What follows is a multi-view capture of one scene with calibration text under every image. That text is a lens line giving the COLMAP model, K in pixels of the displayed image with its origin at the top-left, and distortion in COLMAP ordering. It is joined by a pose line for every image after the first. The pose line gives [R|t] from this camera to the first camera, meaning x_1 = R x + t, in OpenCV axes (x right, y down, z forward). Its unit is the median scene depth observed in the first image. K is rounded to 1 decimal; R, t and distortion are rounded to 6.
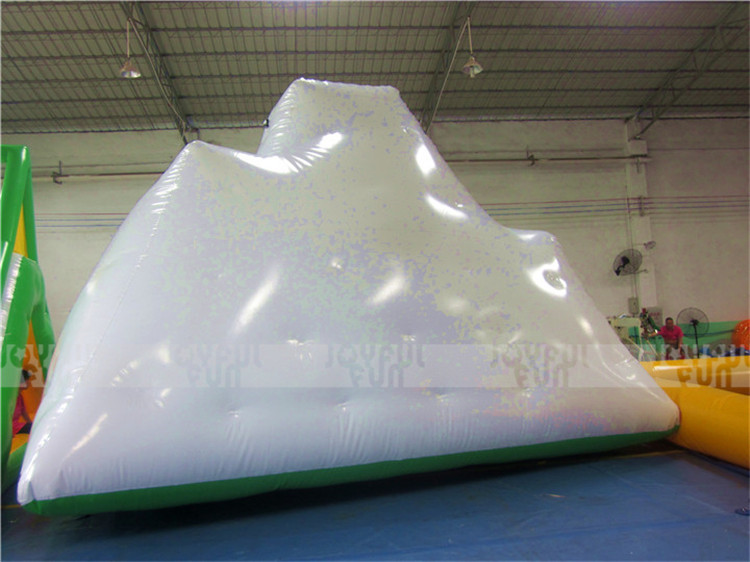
lens RADIAL K [[548.6, 0, 375.0], [0, 548.6, 281.0], [0, 0, 1]] dist [-0.003834, -0.034686]
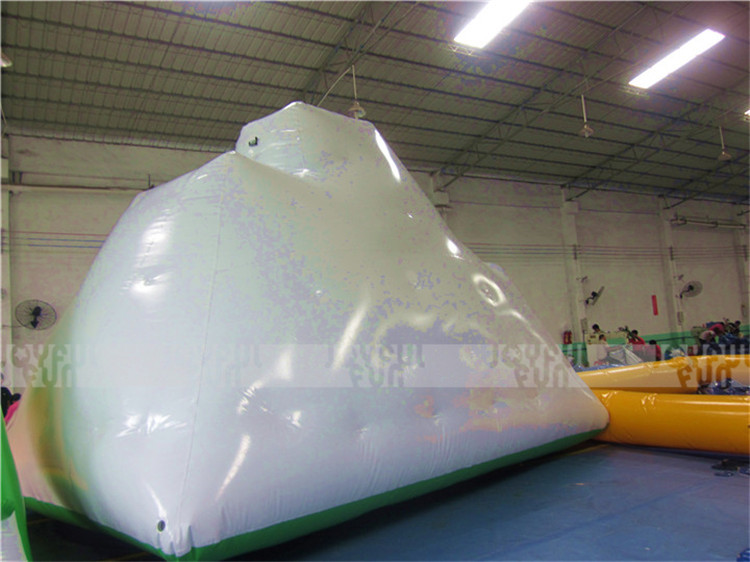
lens RADIAL K [[621.0, 0, 374.9], [0, 621.0, 272.0], [0, 0, 1]] dist [-0.010539, -0.056578]
pose [[0.885267, 0.026832, 0.464308, -0.269600], [0.017694, 0.995668, -0.091275, 0.014685], [-0.464746, 0.089019, 0.880958, -0.026469]]
